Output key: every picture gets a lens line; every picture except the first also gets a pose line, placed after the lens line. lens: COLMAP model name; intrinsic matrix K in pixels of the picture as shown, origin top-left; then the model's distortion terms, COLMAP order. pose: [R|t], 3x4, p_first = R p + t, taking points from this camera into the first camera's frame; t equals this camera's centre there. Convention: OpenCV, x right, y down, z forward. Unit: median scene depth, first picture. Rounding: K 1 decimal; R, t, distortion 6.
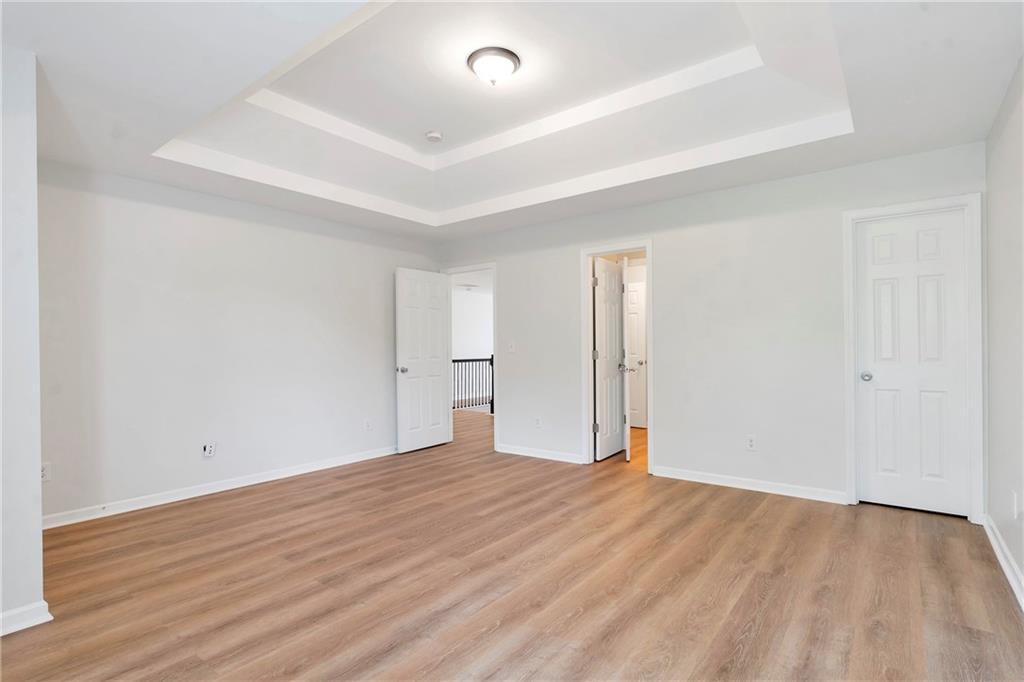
lens RADIAL K [[489.9, 0, 514.3], [0, 489.9, 348.8], [0, 0, 1]] dist [-0.001232, -0.000060]
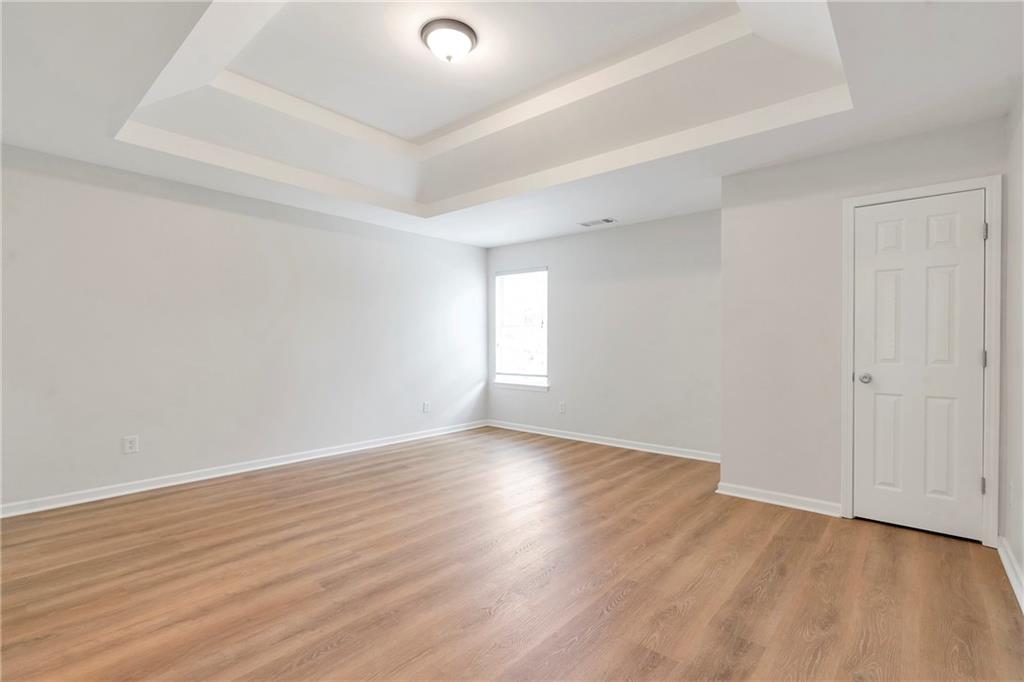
lens RADIAL K [[473.2, 0, 511.0], [0, 473.2, 346.9], [0, 0, 1]] dist [-0.000878, 0.000594]
pose [[-0.997990, 0.006159, 0.063068, -0.222426], [0.006757, 0.999934, 0.009279, 0.001694], [-0.063006, 0.009686, -0.997966, 1.957799]]
